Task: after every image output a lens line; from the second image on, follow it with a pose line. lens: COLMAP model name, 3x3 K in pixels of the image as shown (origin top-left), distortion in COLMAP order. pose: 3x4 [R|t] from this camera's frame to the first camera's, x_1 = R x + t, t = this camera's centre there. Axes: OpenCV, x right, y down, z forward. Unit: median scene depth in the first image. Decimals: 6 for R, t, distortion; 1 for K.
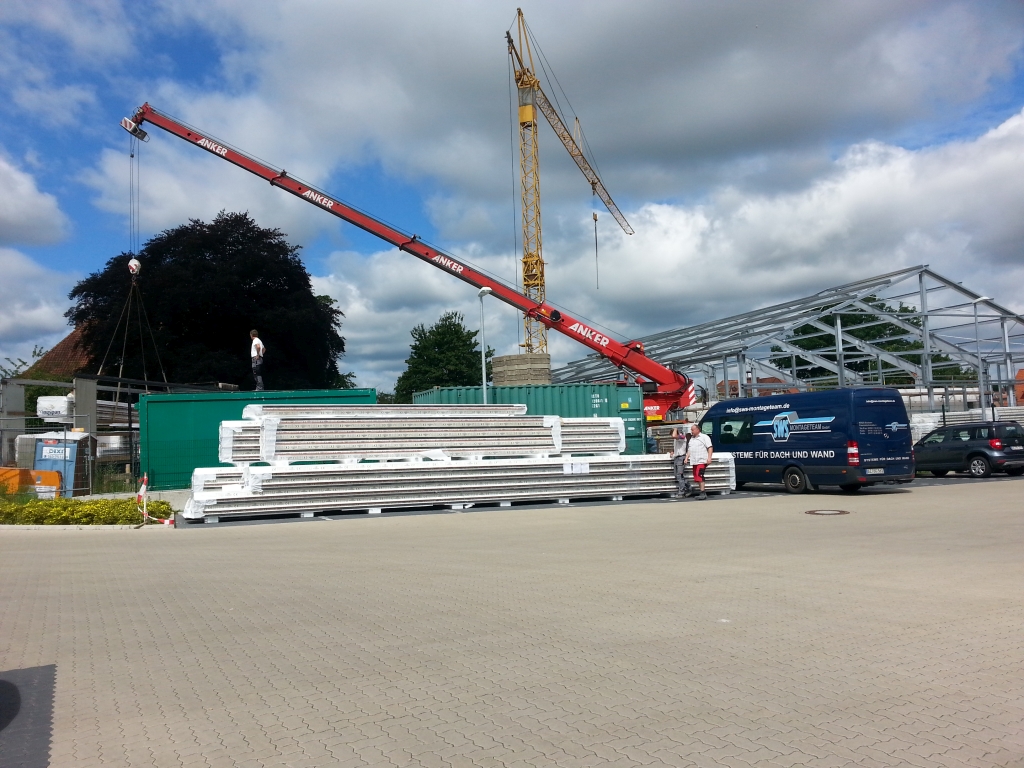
lens RADIAL K [[817.7, 0, 512.0], [0, 817.7, 384.0], [0, 0, 1]] dist [0.080377, -0.100207]
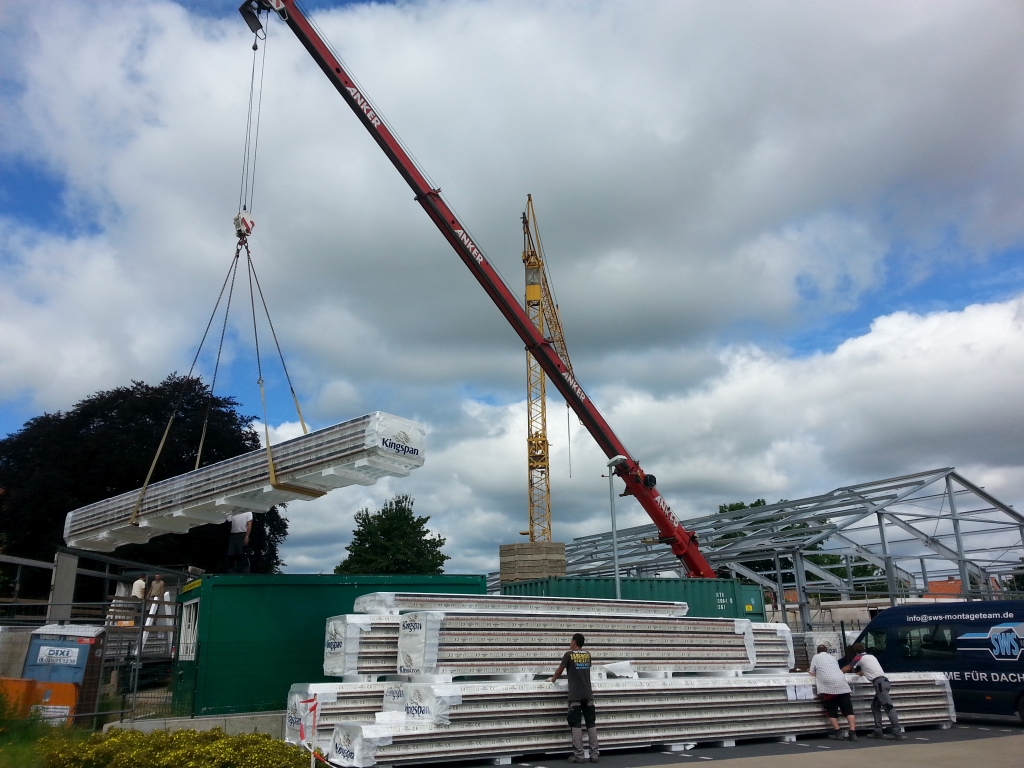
lens RADIAL K [[817.7, 0, 512.0], [0, 817.7, 384.0], [0, 0, 1]] dist [0.080377, -0.100207]
pose [[0.989688, 0.062484, 0.128895, -0.278479], [-0.030755, 0.971549, -0.234834, 0.012146], [-0.139901, 0.228448, 0.963452, 0.206462]]
